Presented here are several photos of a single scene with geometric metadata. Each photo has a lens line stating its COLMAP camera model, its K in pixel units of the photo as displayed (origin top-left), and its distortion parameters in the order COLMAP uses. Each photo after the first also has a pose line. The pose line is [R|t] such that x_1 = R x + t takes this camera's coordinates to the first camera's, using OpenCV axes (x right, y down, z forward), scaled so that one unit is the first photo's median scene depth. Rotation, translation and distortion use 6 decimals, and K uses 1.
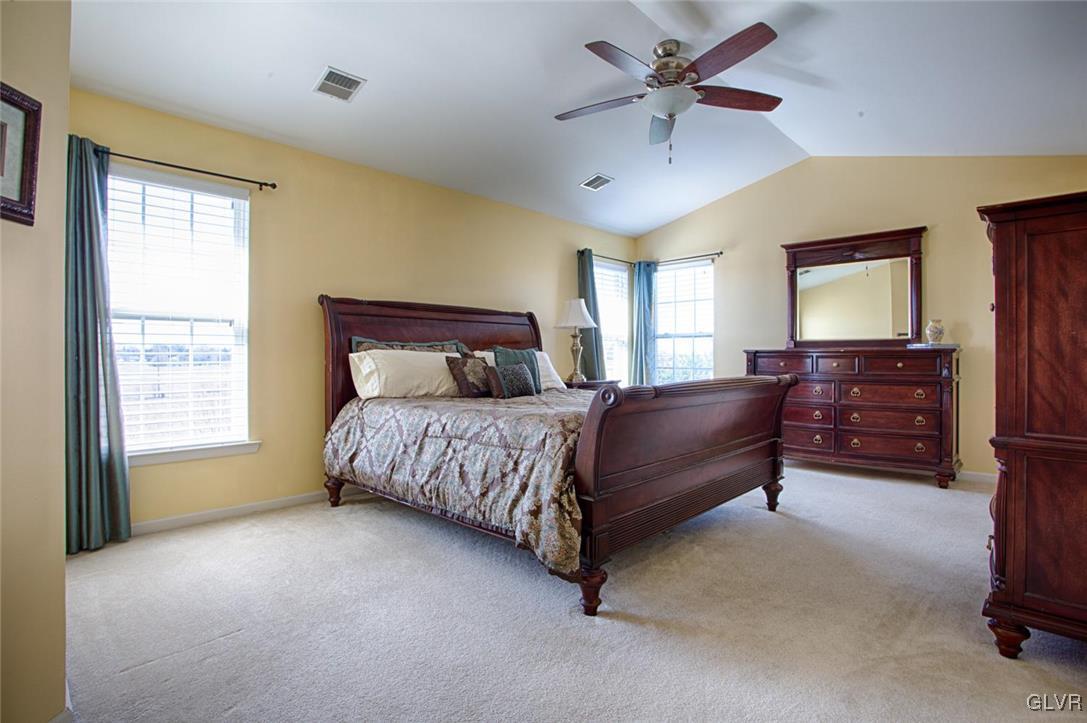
lens RADIAL K [[508.6, 0, 539.8], [0, 508.6, 346.3], [0, 0, 1]] dist [-0.050904, 0.011327]
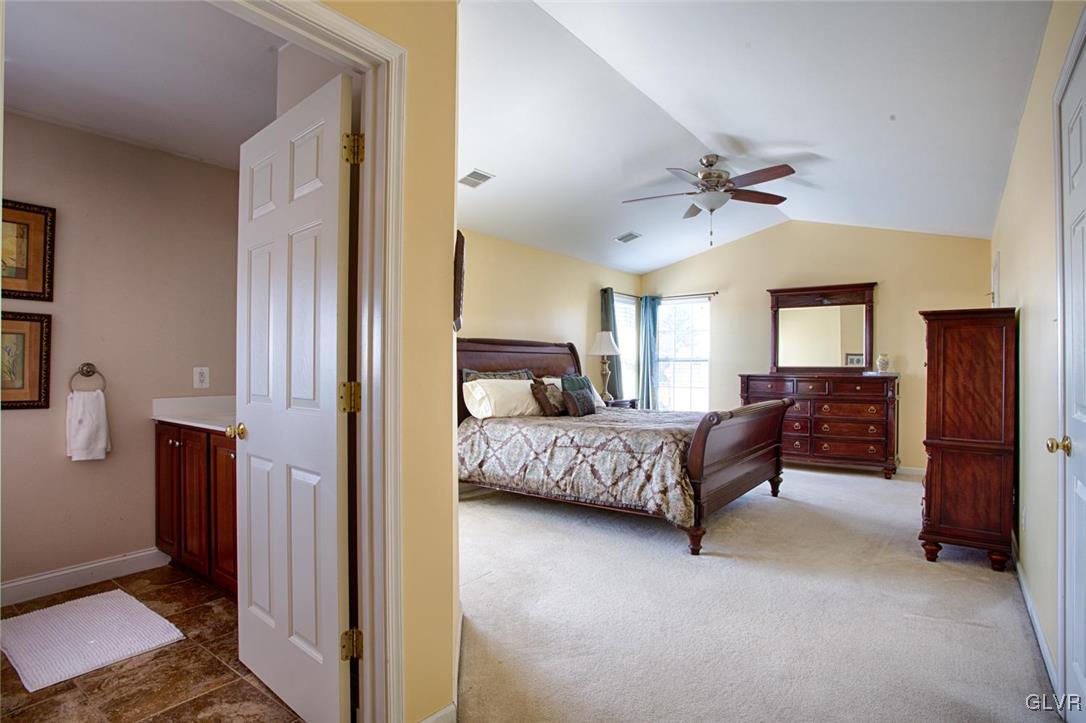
lens RADIAL K [[552.0, 0, 524.2], [0, 552.0, 353.2], [0, 0, 1]] dist [-0.051786, 0.000885]
pose [[0.993626, 0.004297, 0.112645, -0.437211], [-0.004885, 0.999976, 0.004947, -0.077936], [-0.112621, -0.005466, 0.993623, -0.452183]]
